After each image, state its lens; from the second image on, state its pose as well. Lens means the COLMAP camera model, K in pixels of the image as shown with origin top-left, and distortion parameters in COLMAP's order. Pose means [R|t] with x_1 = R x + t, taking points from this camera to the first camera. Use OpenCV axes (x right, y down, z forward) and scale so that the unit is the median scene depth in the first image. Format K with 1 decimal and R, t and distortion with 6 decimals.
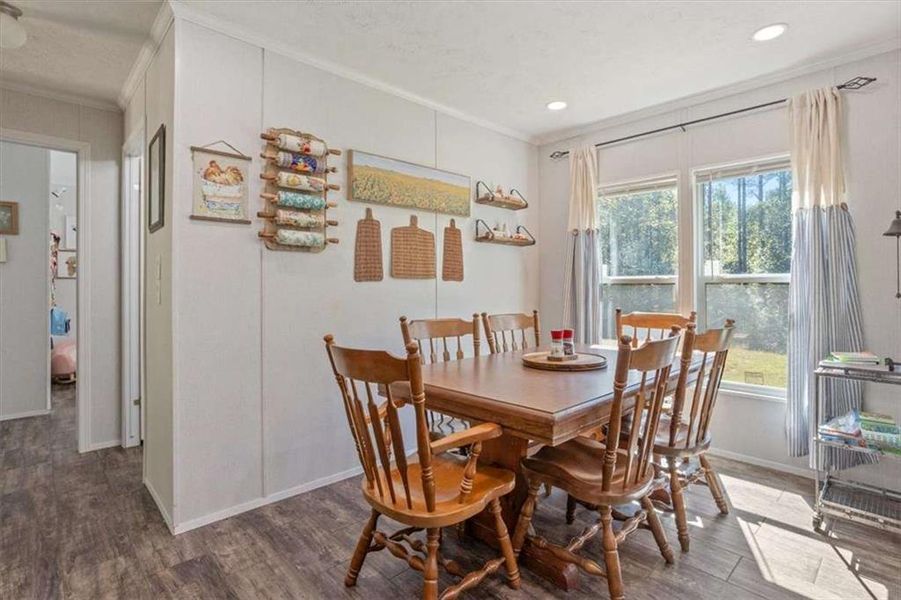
lens RADIAL K [[446.0, 0, 452.1], [0, 446.0, 288.4], [0, 0, 1]] dist [-0.062723, 0.038416]
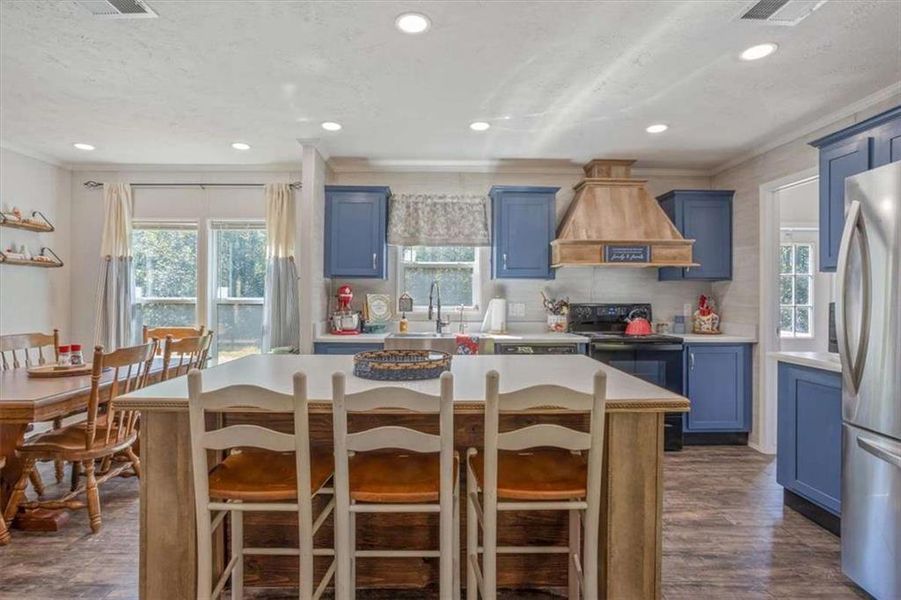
lens RADIAL K [[459.6, 0, 447.5], [0, 459.6, 297.2], [0, 0, 1]] dist [-0.049763, 0.027064]
pose [[0.680092, 0.004524, 0.733113, 0.032534], [-0.002663, 0.999990, -0.003700, -0.032639], [-0.733122, 0.000564, 0.680097, -0.533363]]
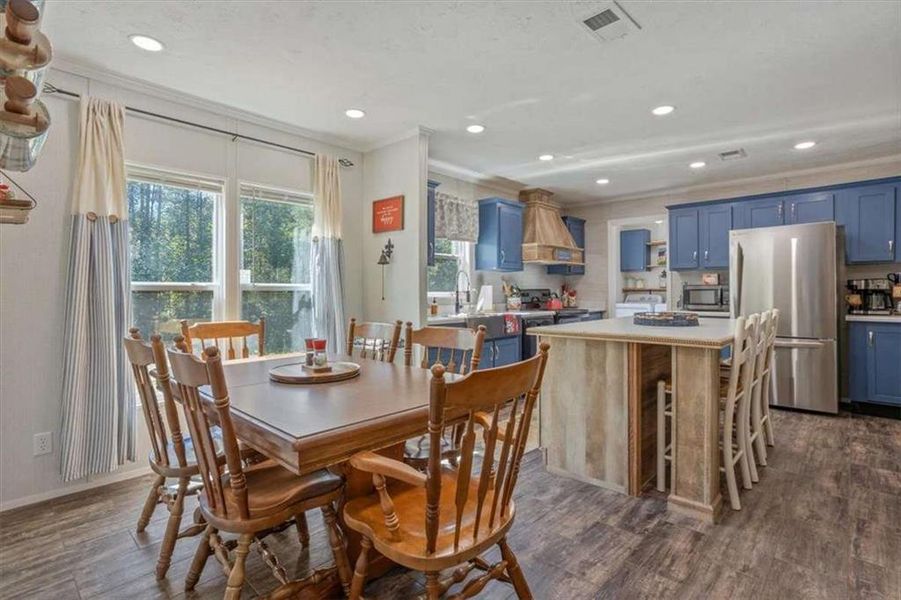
lens RADIAL K [[446.0, 0, 452.1], [0, 446.0, 288.4], [0, 0, 1]] dist [-0.062723, 0.038416]
pose [[-0.062410, 0.012694, 0.997970, -0.579155], [0.008830, 0.999887, -0.012167, -0.000400], [-0.998012, 0.008053, -0.062515, 0.630014]]
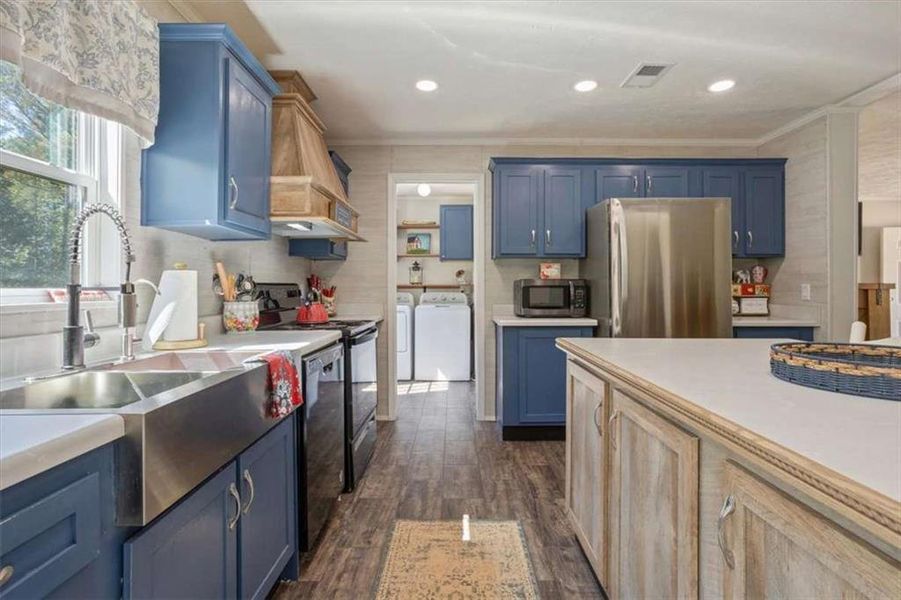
lens RADIAL K [[446.0, 0, 452.1], [0, 446.0, 288.4], [0, 0, 1]] dist [-0.062723, 0.038416]
pose [[-0.719175, 0.002935, 0.694823, 0.510536], [0.004145, 0.999991, 0.000067, -0.005315], [-0.694817, 0.002929, -0.719181, 0.557470]]
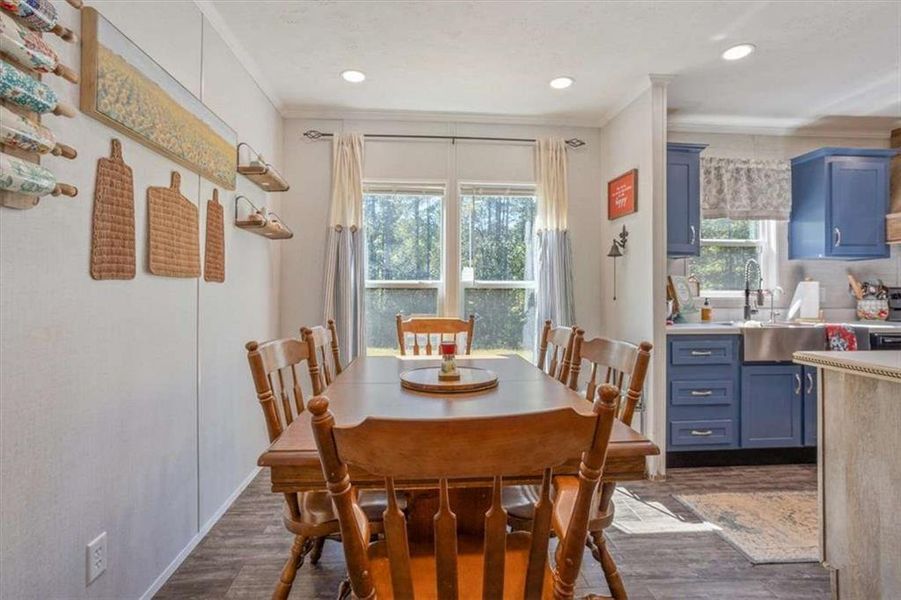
lens RADIAL K [[446.0, 0, 452.1], [0, 446.0, 288.4], [0, 0, 1]] dist [-0.062723, 0.038416]
pose [[0.634614, 0.009208, 0.772774, -0.329602], [-0.000926, 0.999937, -0.011154, -0.000313], [-0.772829, 0.006363, 0.634583, 0.369356]]
